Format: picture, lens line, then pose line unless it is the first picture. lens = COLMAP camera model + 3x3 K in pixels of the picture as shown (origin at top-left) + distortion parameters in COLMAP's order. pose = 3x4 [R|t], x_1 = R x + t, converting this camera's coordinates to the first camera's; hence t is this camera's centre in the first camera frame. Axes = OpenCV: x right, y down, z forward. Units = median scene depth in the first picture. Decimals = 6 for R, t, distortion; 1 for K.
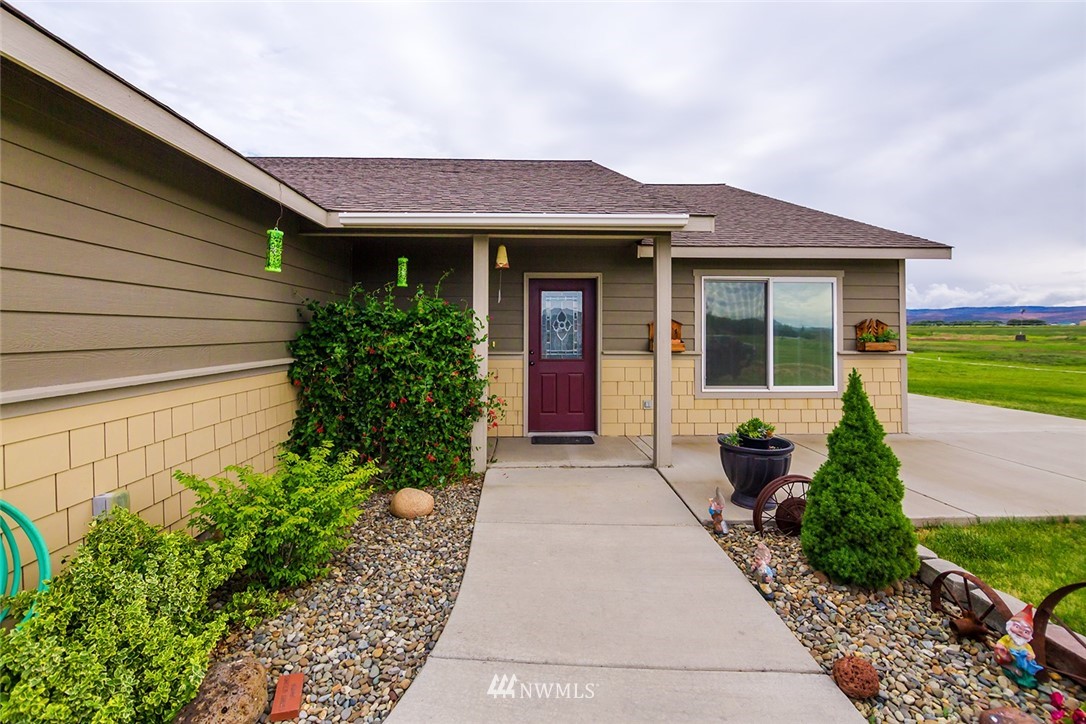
lens RADIAL K [[504.9, 0, 520.2], [0, 504.9, 322.7], [0, 0, 1]] dist [-0.002175, 0.000102]
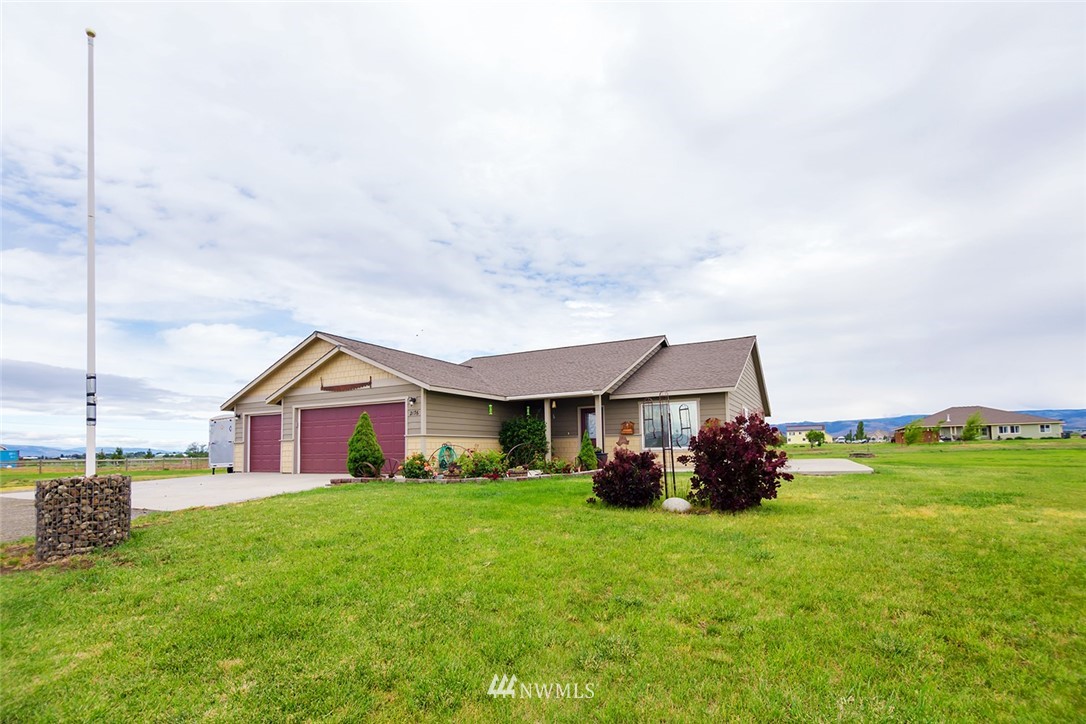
lens RADIAL K [[517.4, 0, 543.0], [0, 517.4, 362.0], [0, 0, 1]] dist [-0.003162, -0.000195]
pose [[0.863630, -0.103048, -0.493481, 1.269832], [0.025919, 0.986667, -0.160673, 0.108762], [0.503459, 0.125972, 0.854787, -1.562139]]
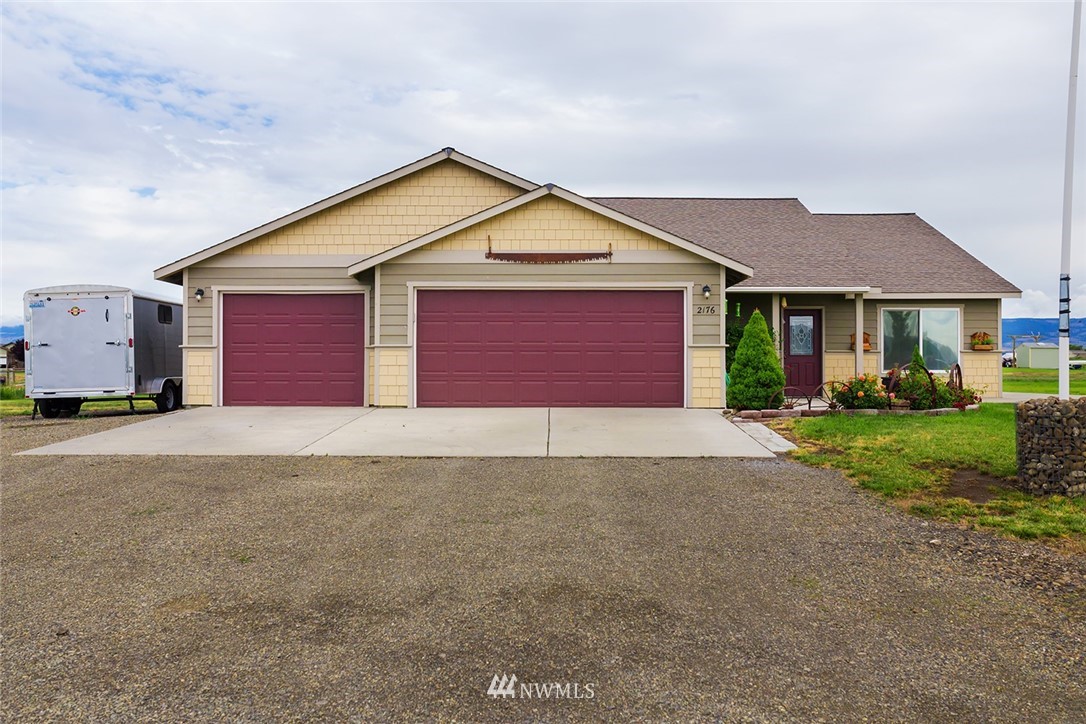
lens RADIAL K [[1037.6, 0, 543.0], [0, 1037.6, 362.0], [0, 0, 1]] dist [-0.019506, 0.004907]
pose [[0.999627, -0.002952, -0.027143, -0.748821], [0.003178, 0.999961, 0.008283, 0.065859], [0.027118, -0.008366, 0.999597, -2.737863]]
